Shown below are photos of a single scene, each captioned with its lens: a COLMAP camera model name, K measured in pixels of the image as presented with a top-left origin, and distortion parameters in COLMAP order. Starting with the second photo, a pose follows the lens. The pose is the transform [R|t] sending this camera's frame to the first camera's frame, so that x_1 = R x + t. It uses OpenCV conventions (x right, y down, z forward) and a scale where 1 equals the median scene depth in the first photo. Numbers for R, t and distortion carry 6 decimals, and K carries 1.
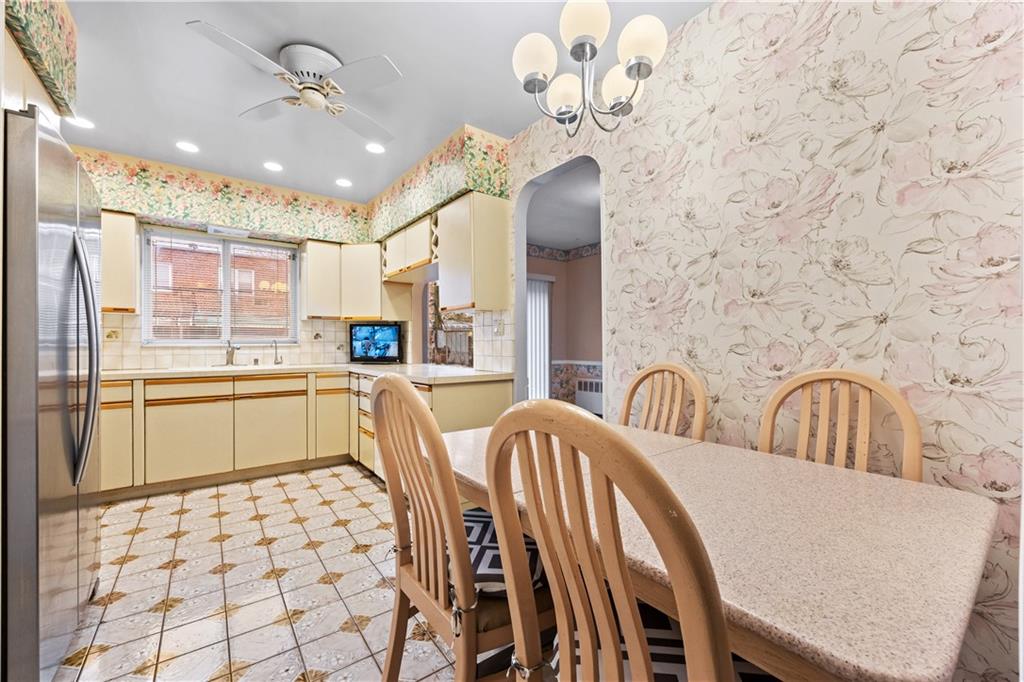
lens RADIAL K [[412.9, 0, 513.7], [0, 412.9, 347.8], [0, 0, 1]] dist [-0.006019, 0.001717]
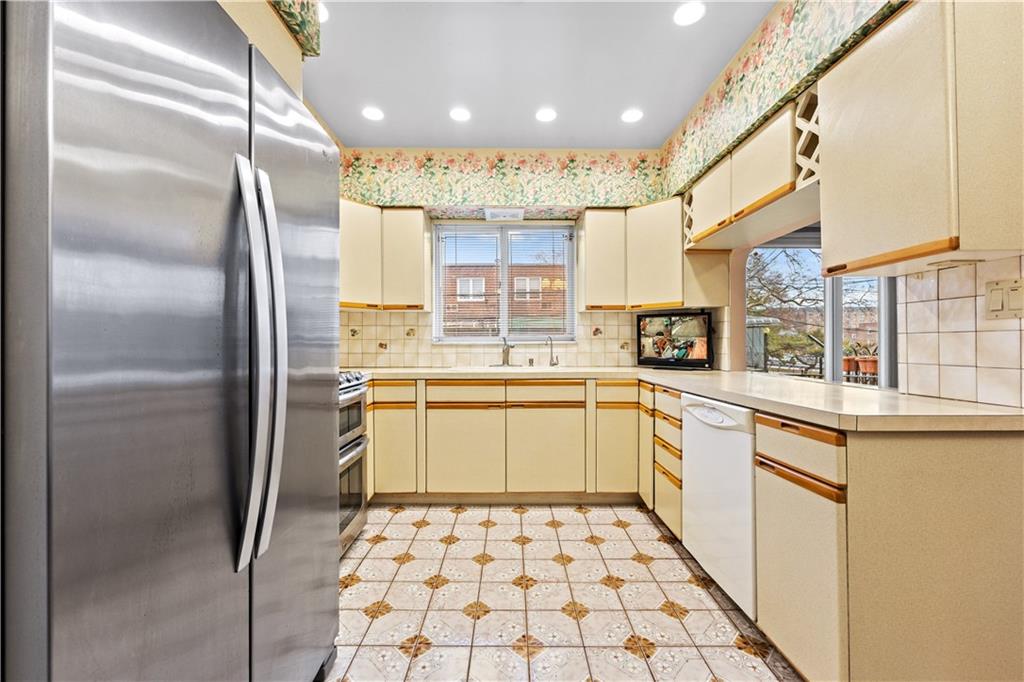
lens RADIAL K [[412.9, 0, 509.0], [0, 412.9, 337.4], [0, 0, 1]] dist [-0.006019, 0.001717]
pose [[0.799668, -0.009548, -0.600367, -0.154851], [-0.004560, 0.999748, -0.021973, 0.001039], [0.600426, 0.020309, 0.799423, 0.302687]]
